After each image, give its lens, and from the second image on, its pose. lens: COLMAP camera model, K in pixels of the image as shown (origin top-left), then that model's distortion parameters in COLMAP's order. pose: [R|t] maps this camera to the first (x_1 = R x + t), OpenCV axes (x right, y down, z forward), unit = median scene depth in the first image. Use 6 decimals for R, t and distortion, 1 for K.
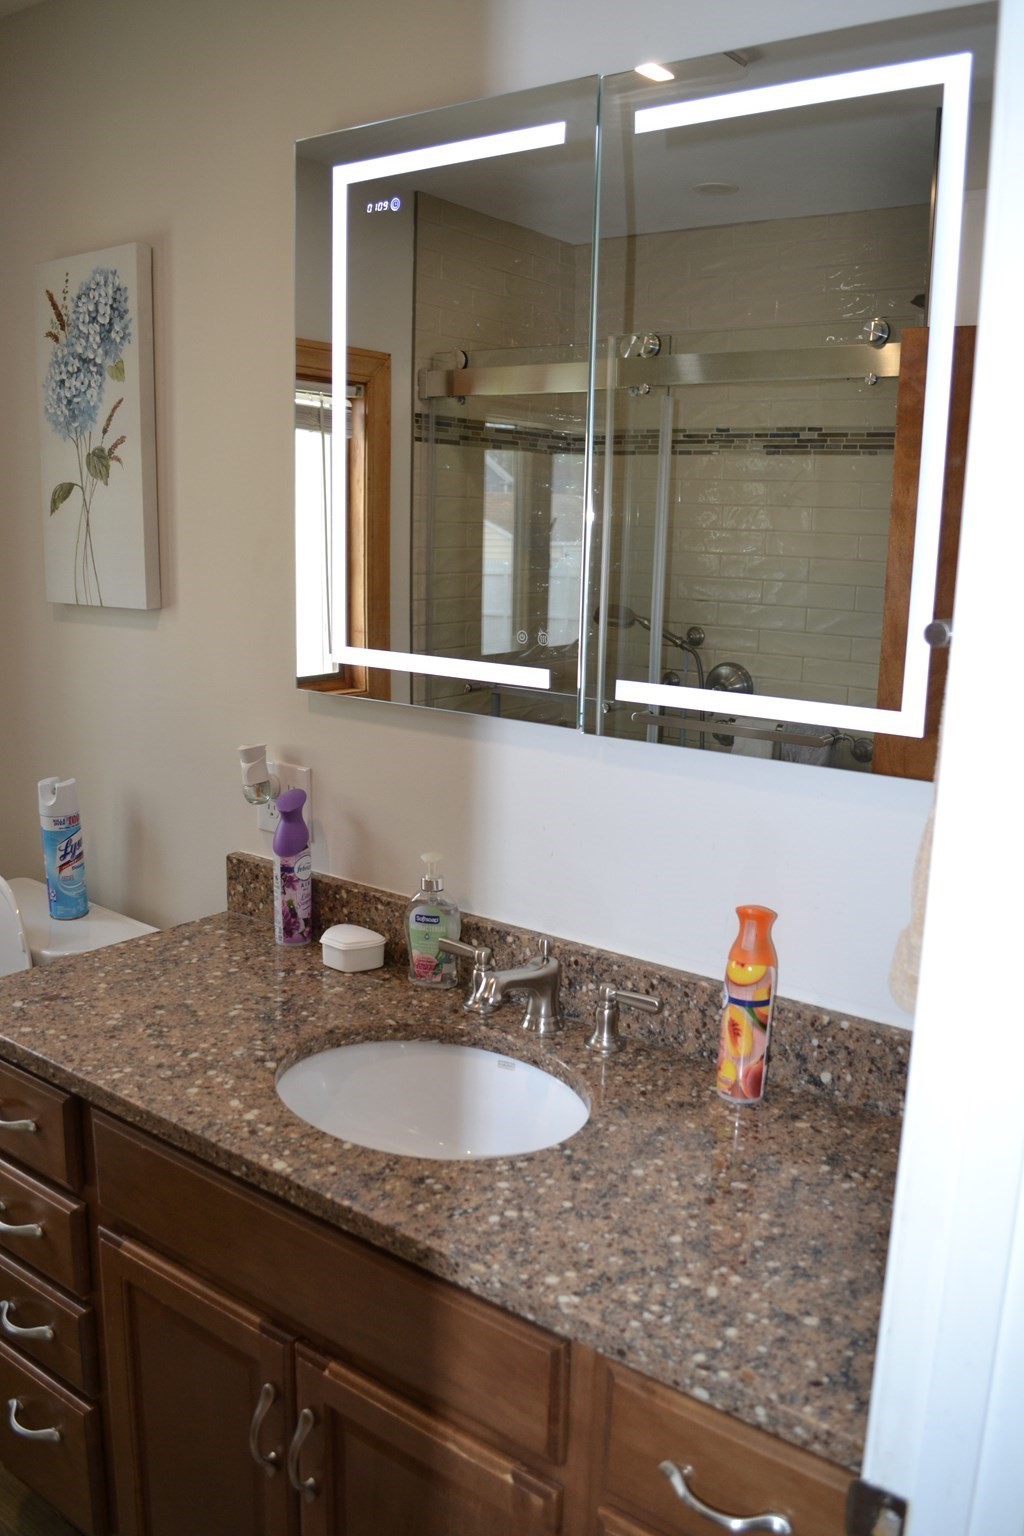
lens RADIAL K [[1237.5, 0, 512.0], [0, 1237.5, 768.0], [0, 0, 1]] dist [-0.078368, 0.011039]
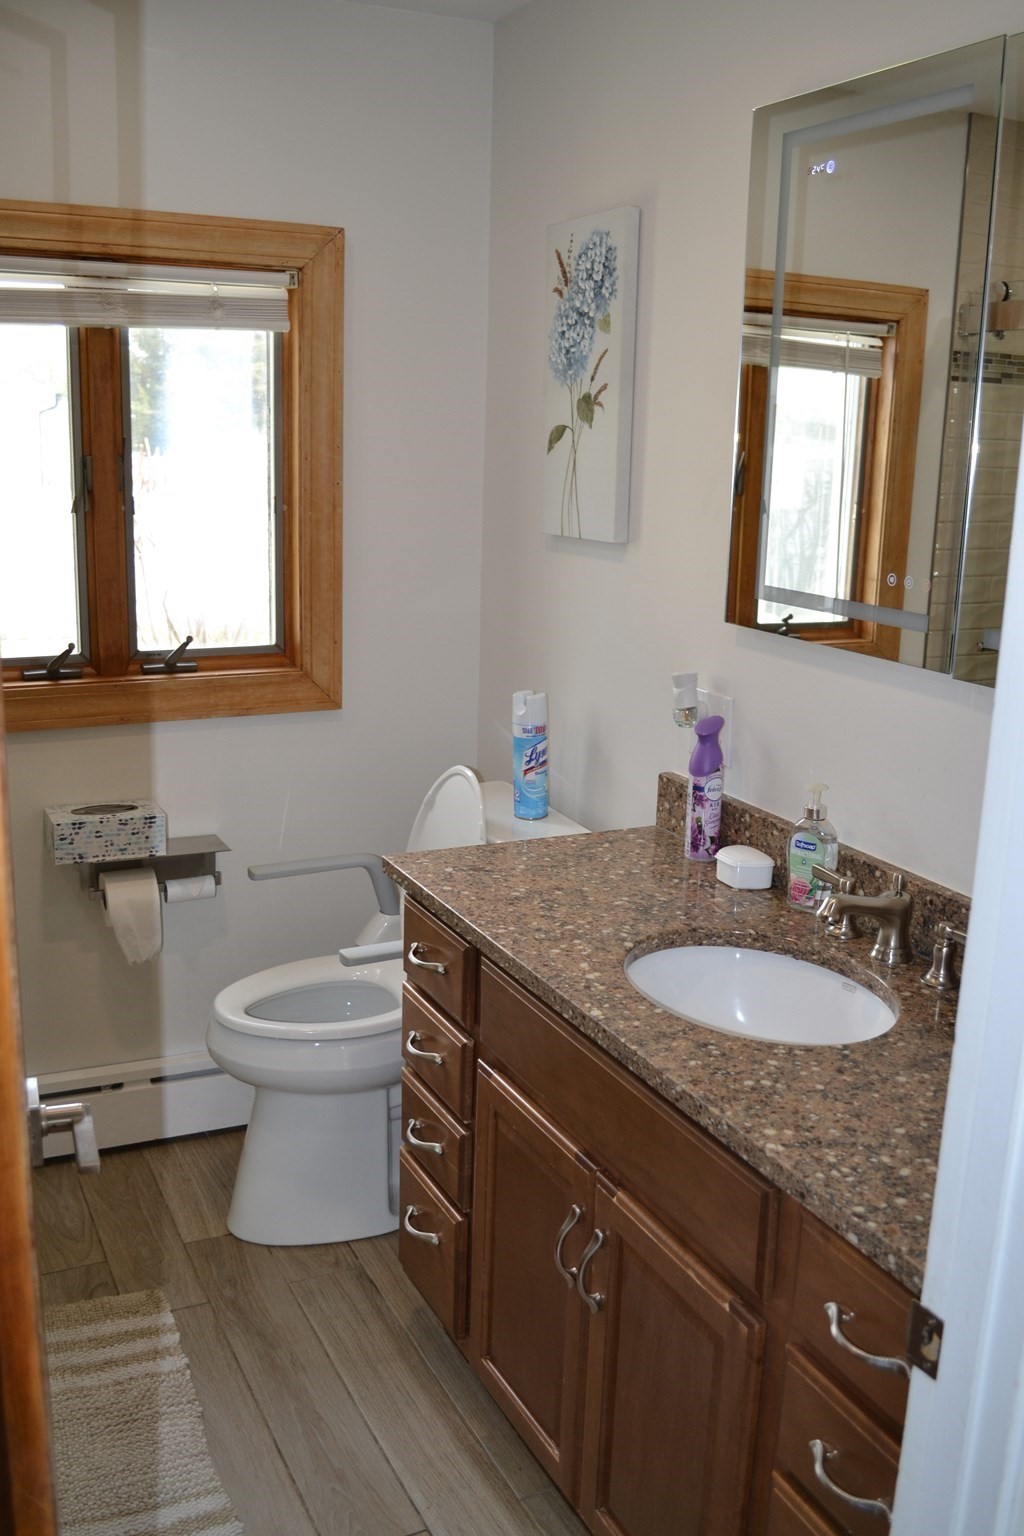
lens RADIAL K [[1395.5, 0, 512.0], [0, 1395.5, 768.0], [0, 0, 1]] dist [-0.063973, -0.000074]
pose [[0.889882, 0.107708, -0.443294, 0.239399], [-0.098154, 0.994175, 0.044521, 0.029651], [0.445507, 0.003892, 0.895270, -0.185952]]
